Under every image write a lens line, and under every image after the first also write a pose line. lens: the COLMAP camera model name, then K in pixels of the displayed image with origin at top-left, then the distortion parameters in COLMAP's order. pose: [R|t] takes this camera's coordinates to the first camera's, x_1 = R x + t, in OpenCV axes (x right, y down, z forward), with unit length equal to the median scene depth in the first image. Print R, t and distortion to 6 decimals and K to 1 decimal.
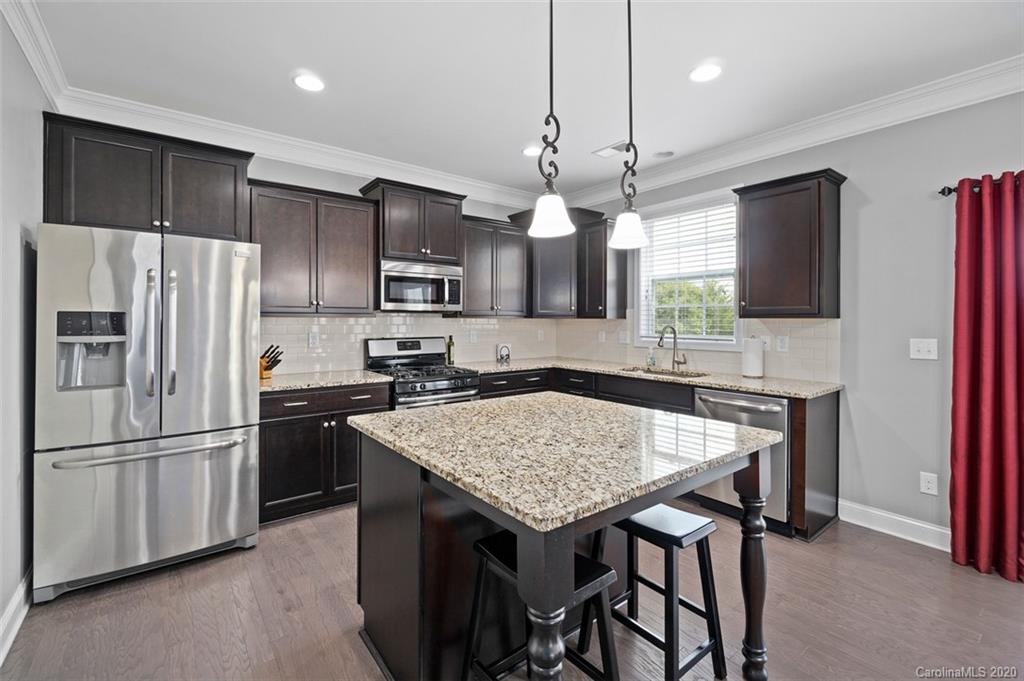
lens RADIAL K [[446.7, 0, 507.0], [0, 446.7, 320.1], [0, 0, 1]] dist [-0.002596, -0.000681]
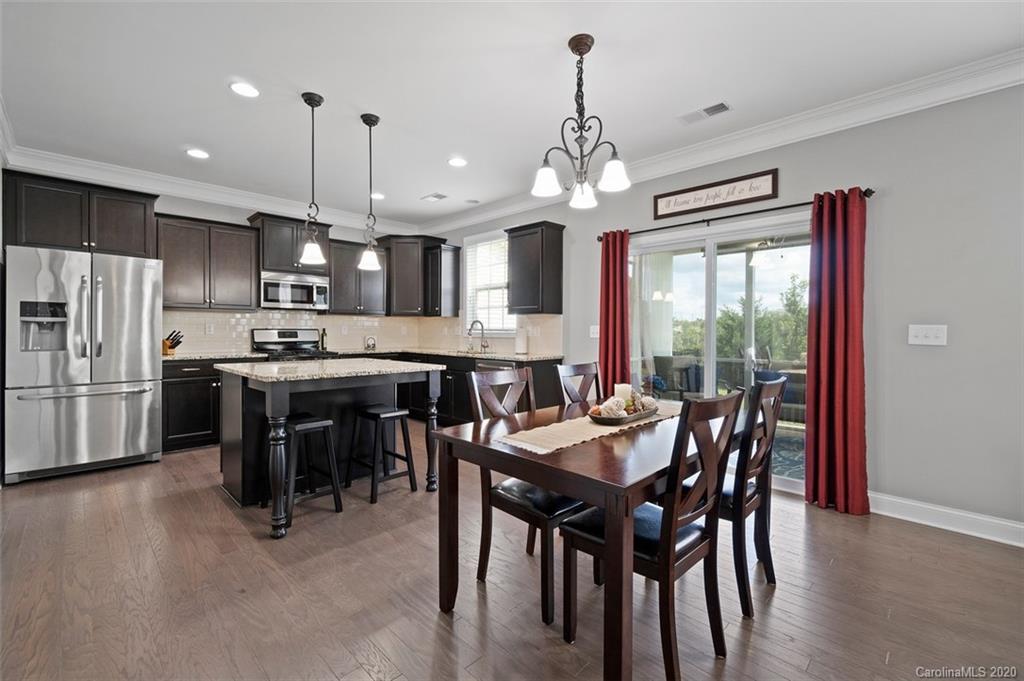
lens RADIAL K [[446.7, 0, 513.6], [0, 446.7, 334.3], [0, 0, 1]] dist [-0.002596, -0.000681]
pose [[0.991644, 0.002529, 0.128979, 0.378316], [-0.003667, 0.999956, 0.008584, 0.055708], [-0.128952, -0.008985, 0.991610, -0.569429]]
